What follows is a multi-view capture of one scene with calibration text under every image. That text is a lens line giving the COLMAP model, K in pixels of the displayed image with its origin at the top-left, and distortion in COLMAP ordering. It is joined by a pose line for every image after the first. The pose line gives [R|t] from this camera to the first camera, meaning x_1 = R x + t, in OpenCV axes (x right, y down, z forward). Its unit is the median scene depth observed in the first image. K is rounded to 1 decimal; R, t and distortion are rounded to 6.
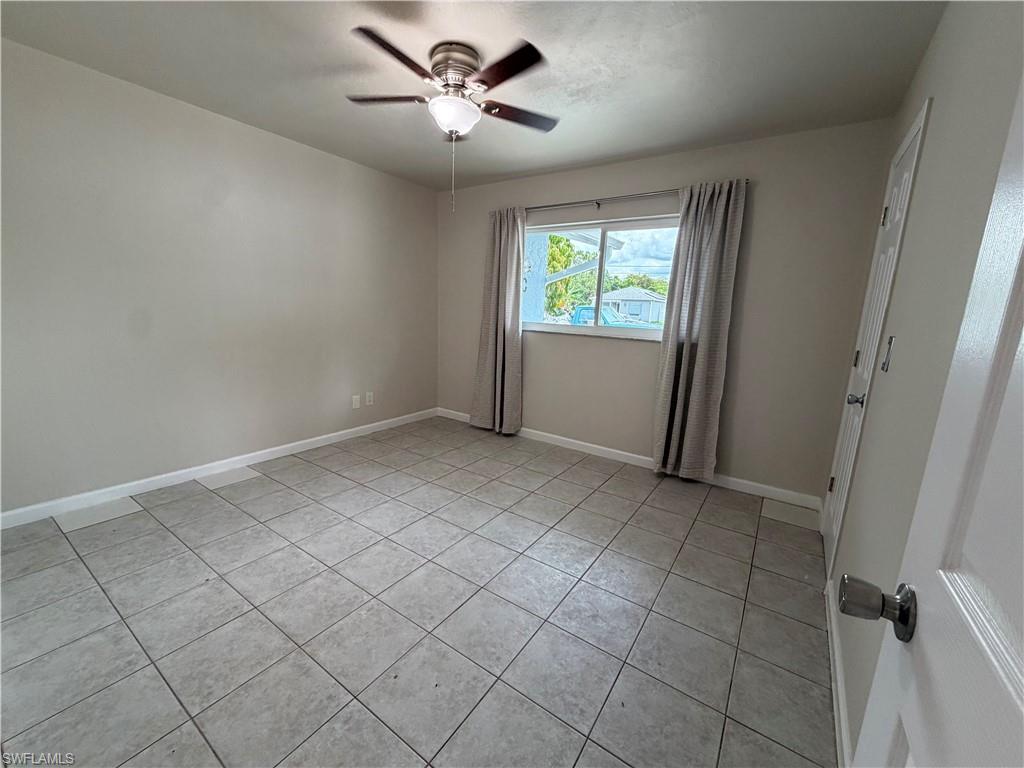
lens RADIAL K [[407.1, 0, 508.7], [0, 407.1, 384.5], [0, 0, 1]] dist [0.000316, 0.001038]
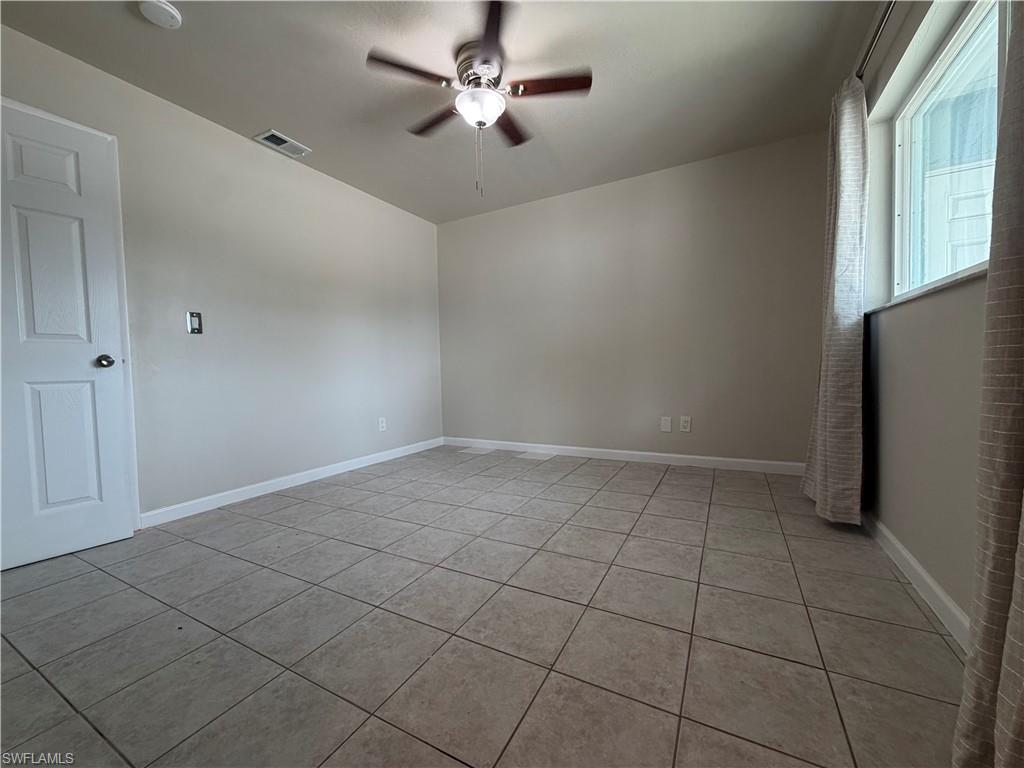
lens RADIAL K [[407.1, 0, 509.4], [0, 407.1, 384.2], [0, 0, 1]] dist [0.000316, 0.001038]
pose [[0.105300, -0.005751, -0.994424, 0.655339], [-0.153940, 0.987835, -0.022014, 0.039187], [0.982453, 0.155399, 0.103134, 0.763632]]
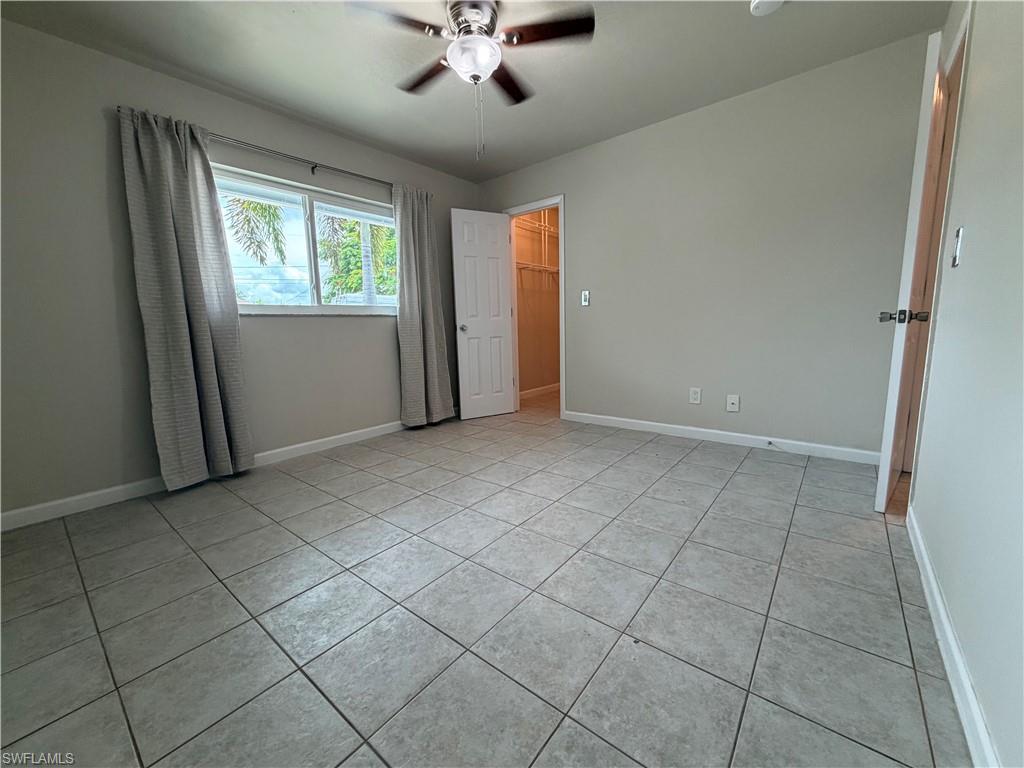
lens RADIAL K [[407.1, 0, 507.4], [0, 407.1, 385.1], [0, 0, 1]] dist [0.000316, 0.001038]
pose [[0.086157, -0.189744, 0.978046, -0.862771], [0.216795, 0.961743, 0.167483, -0.046787], [-0.972408, 0.197606, 0.123996, 0.679134]]
